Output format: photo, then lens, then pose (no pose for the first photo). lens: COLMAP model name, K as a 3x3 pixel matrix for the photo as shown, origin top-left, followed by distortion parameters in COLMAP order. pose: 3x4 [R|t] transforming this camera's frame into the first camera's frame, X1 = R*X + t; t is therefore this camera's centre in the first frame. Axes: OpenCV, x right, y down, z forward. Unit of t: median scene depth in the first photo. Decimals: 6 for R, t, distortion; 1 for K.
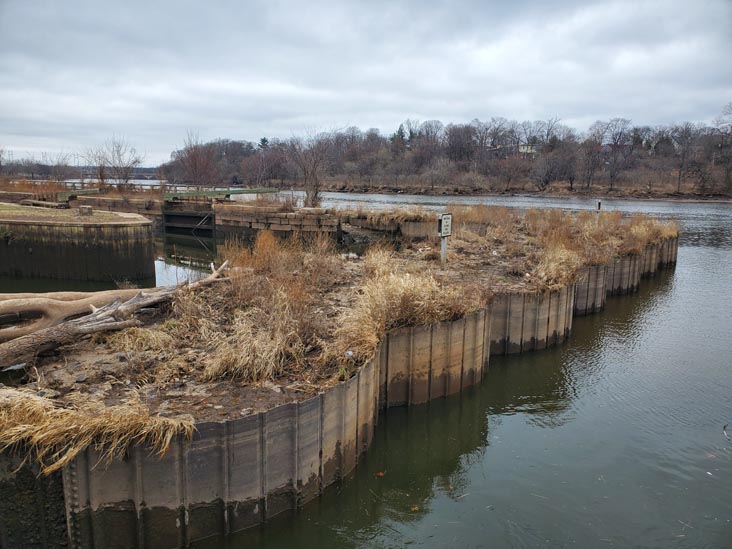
lens RADIAL K [[555.6, 0, 369.7], [0, 555.6, 289.4], [0, 0, 1]] dist [0.005954, -0.000275]
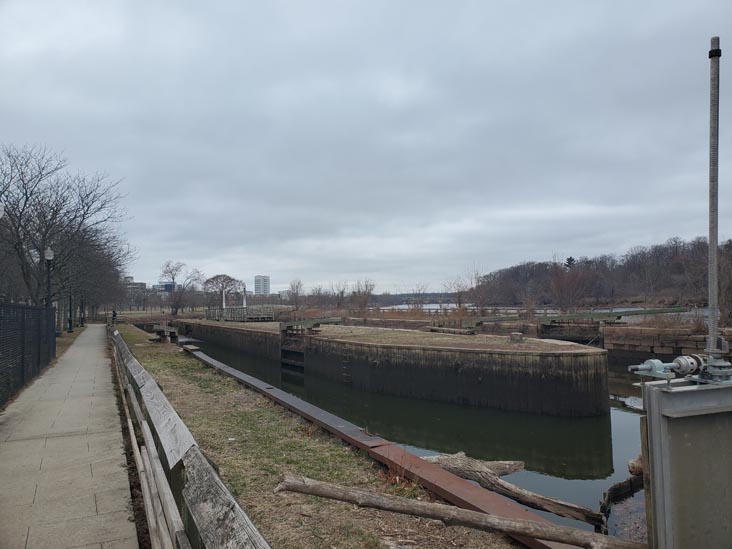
lens RADIAL K [[544.2, 0, 365.4], [0, 544.2, 272.9], [0, 0, 1]] dist [-0.000749, -0.002617]
pose [[0.859338, -0.069857, -0.506614, -0.156873], [-0.055569, 0.972006, -0.228289, -0.011479], [0.508380, 0.224330, 0.831400, 0.023201]]
